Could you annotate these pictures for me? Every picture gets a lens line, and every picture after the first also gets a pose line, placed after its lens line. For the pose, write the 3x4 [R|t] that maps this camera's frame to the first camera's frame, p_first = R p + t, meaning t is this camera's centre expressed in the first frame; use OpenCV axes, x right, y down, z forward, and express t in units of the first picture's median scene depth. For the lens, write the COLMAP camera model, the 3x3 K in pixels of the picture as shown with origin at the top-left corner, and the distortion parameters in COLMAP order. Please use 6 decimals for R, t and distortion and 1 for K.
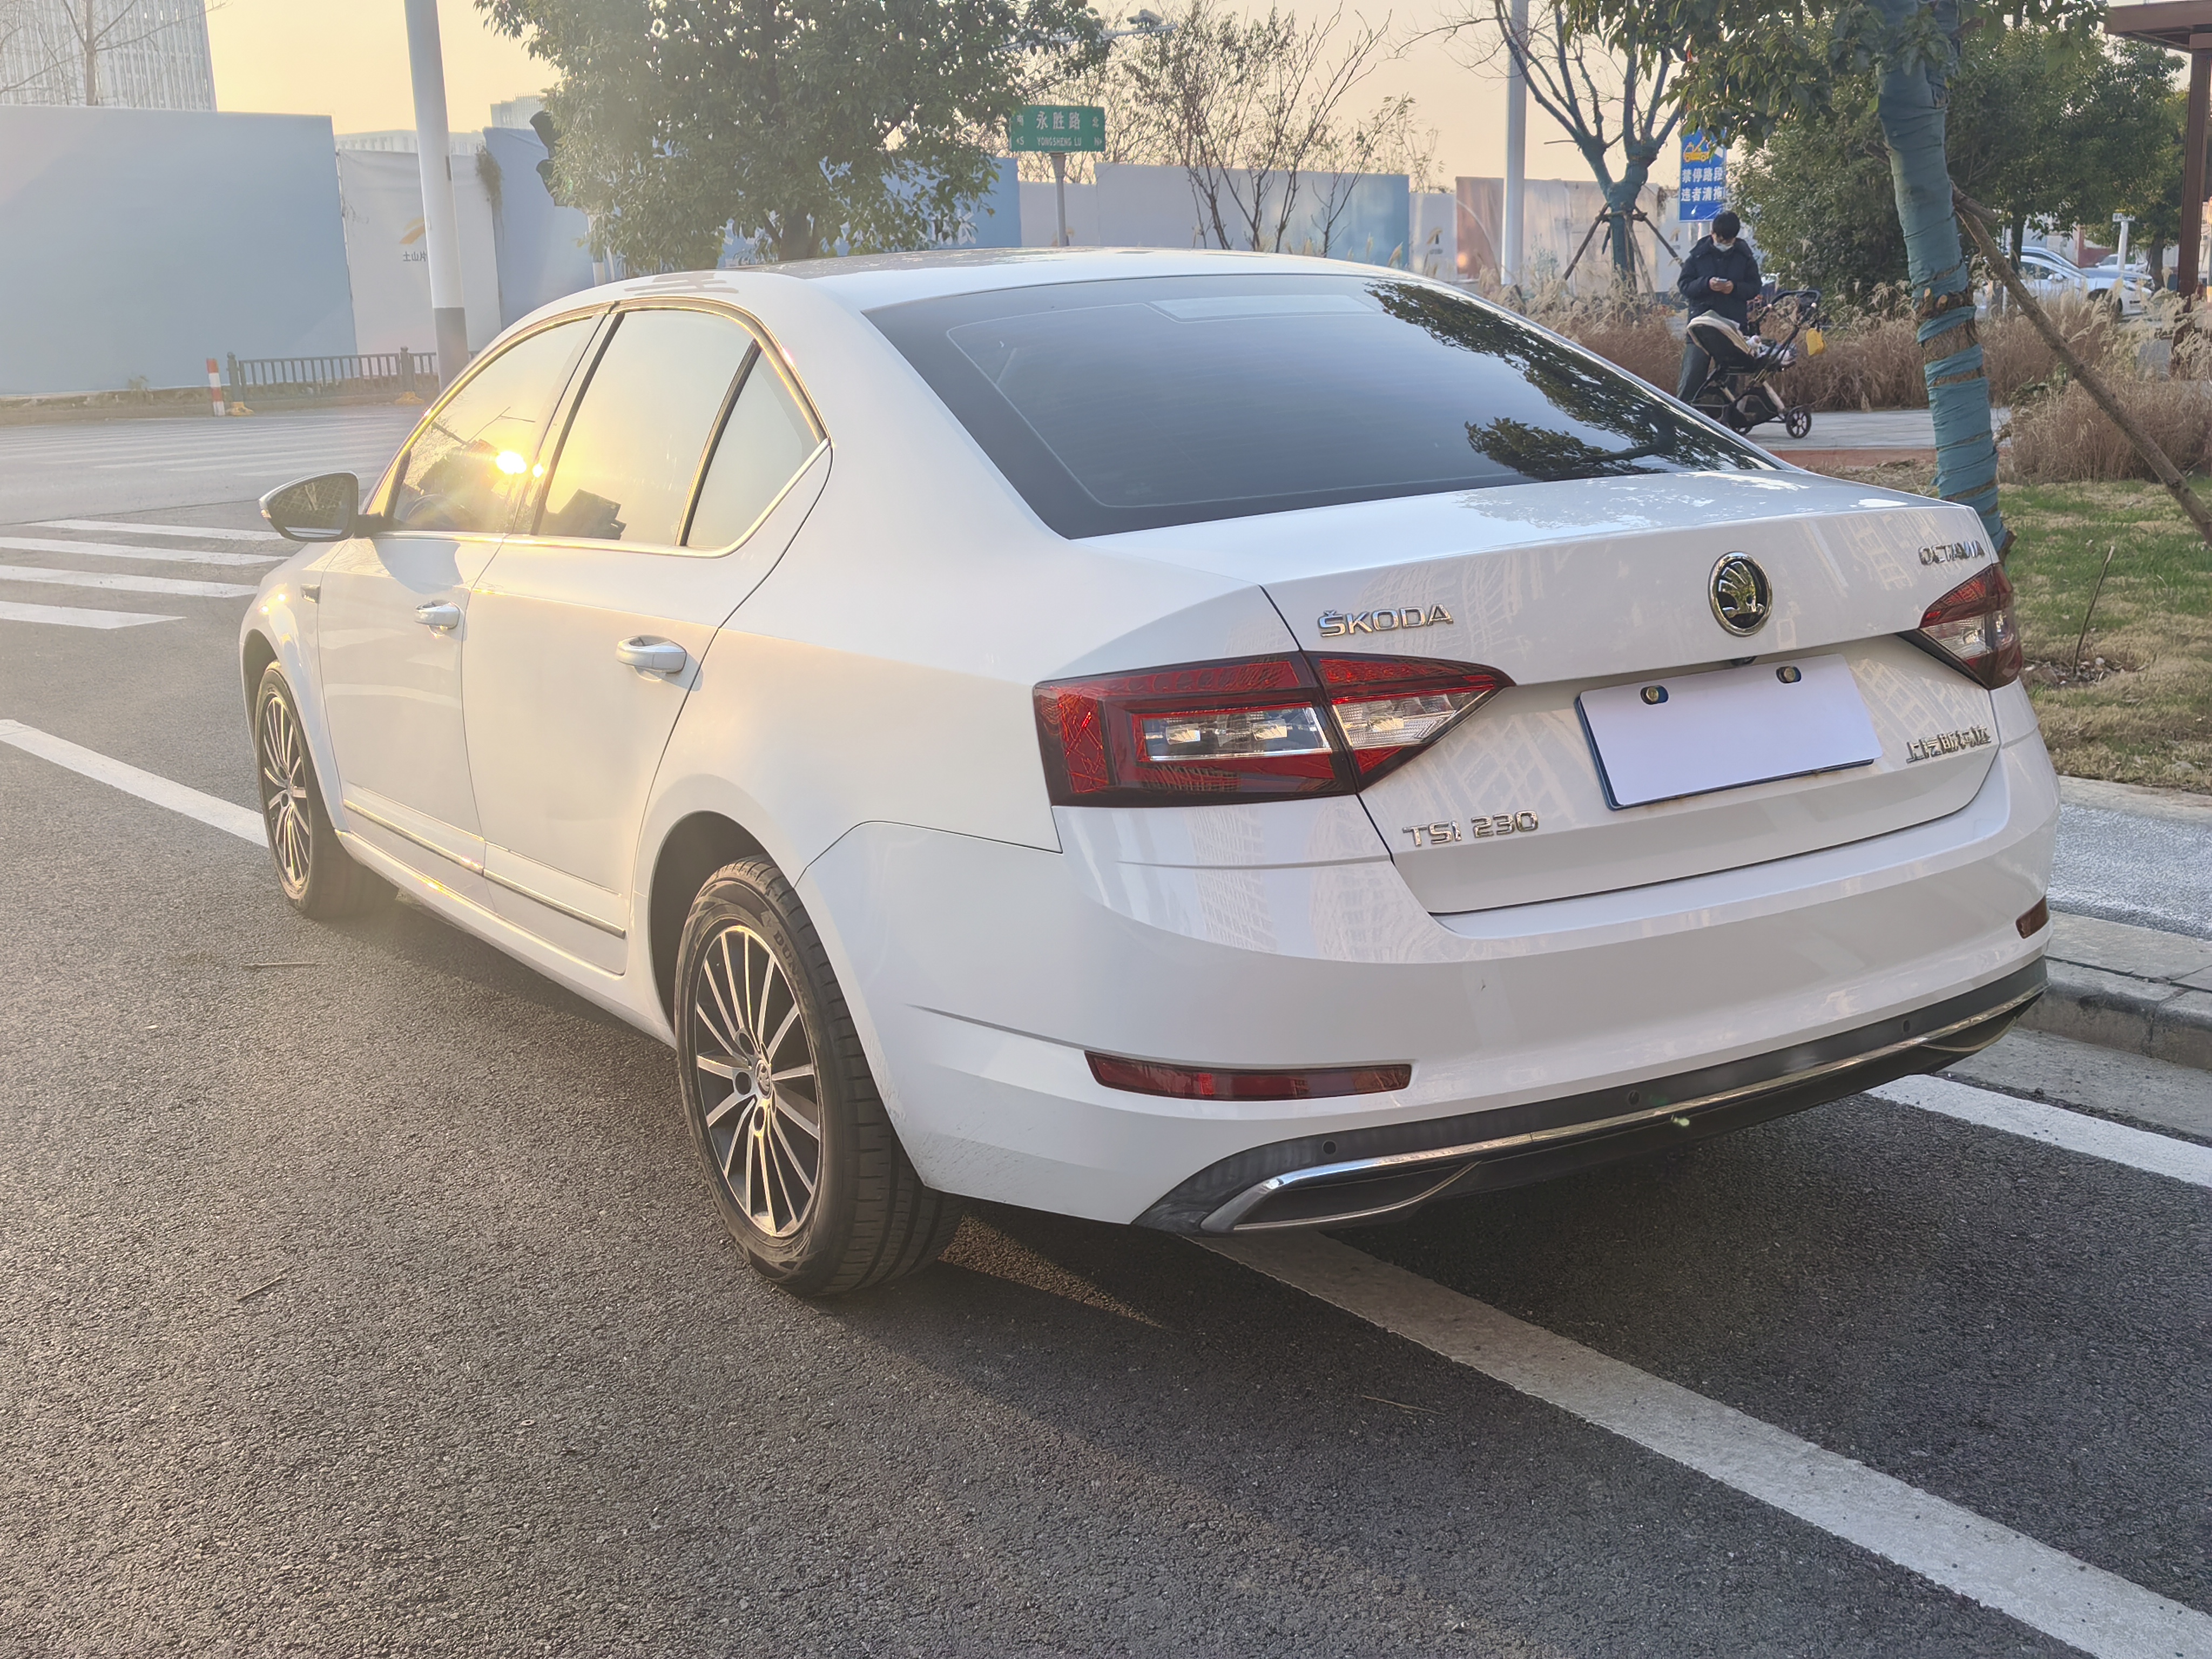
lens RADIAL K [[2383.9, 0, 1103.7], [0, 2383.9, 834.7], [0, 0, 1]] dist [0.044541, 0.000000]
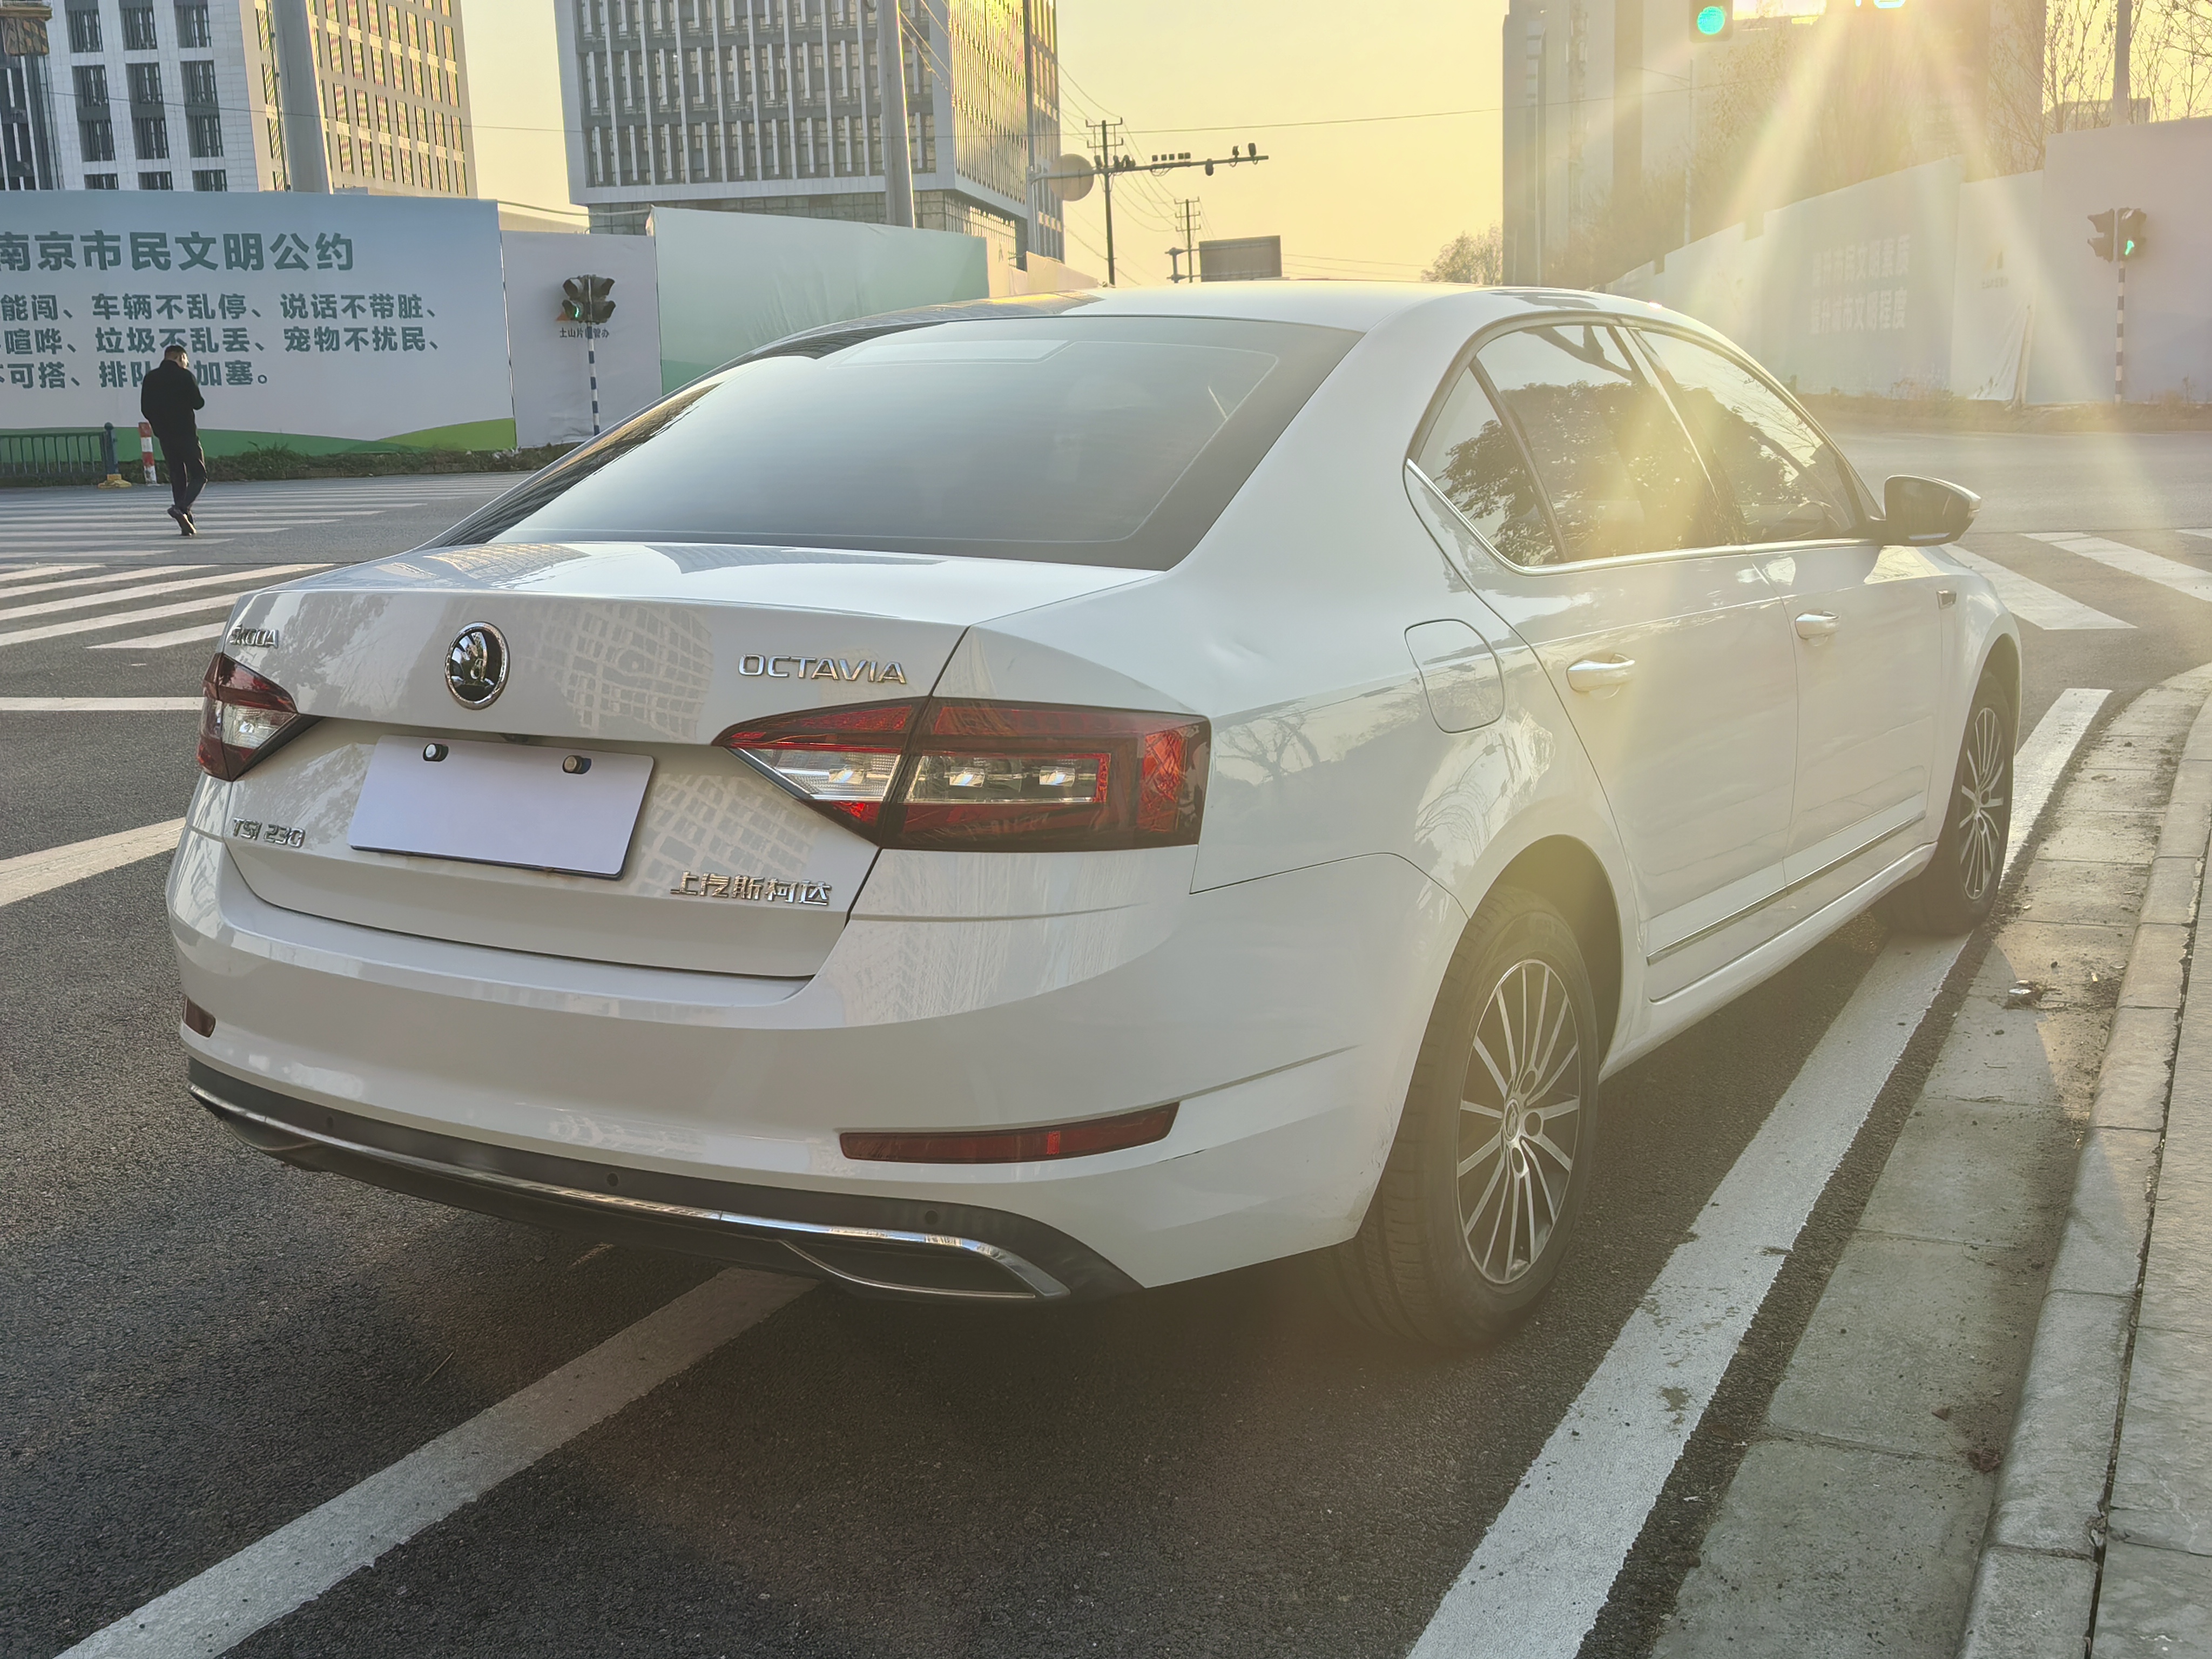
lens RADIAL K [[2383.9, 0, 1108.9], [0, 2383.9, 826.9], [0, 0, 1]] dist [0.044541, 0.000000]
pose [[0.448063, 0.186448, -0.874343, 1.308457], [-0.183412, 0.976378, 0.114216, -0.204993], [0.874985, 0.109189, 0.471676, 0.813890]]
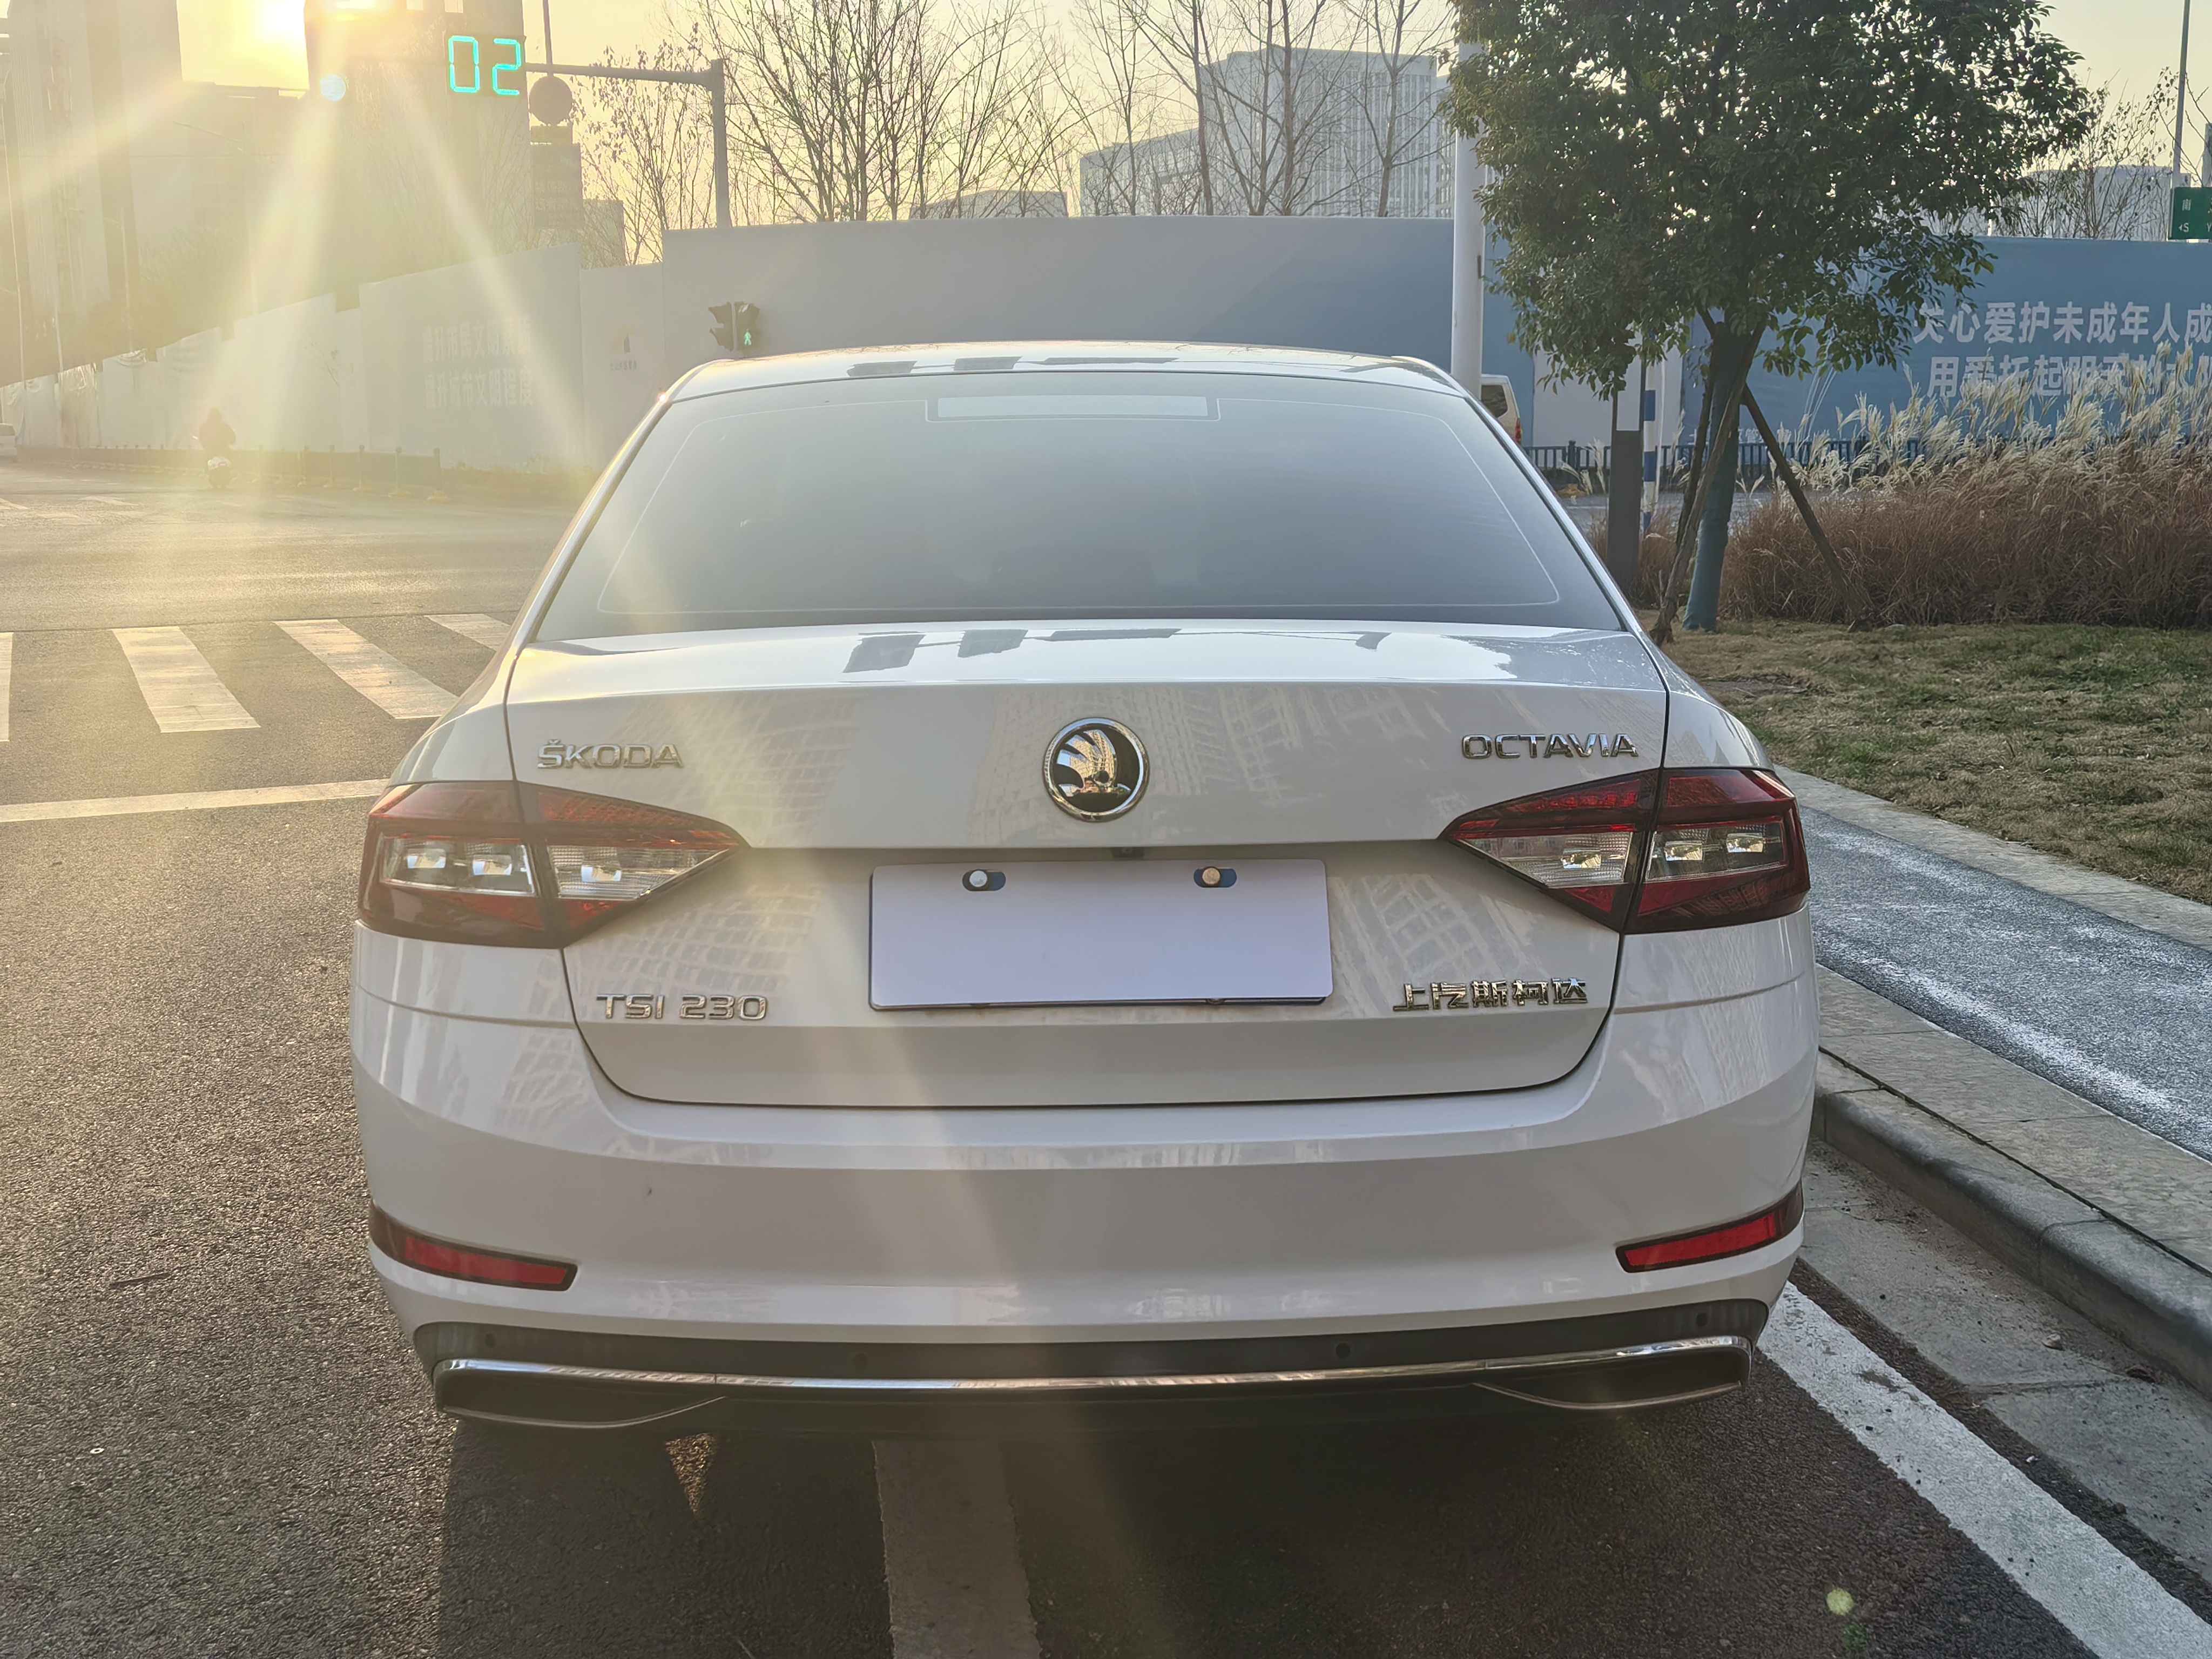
lens RADIAL K [[2383.9, 0, 1103.2], [0, 2383.9, 828.0], [0, 0, 1]] dist [0.044541, 0.000000]
pose [[0.868426, 0.107576, -0.484007, 0.694577], [-0.127378, 0.991821, -0.008104, -0.078741], [0.479177, 0.068690, 0.875026, 0.313411]]
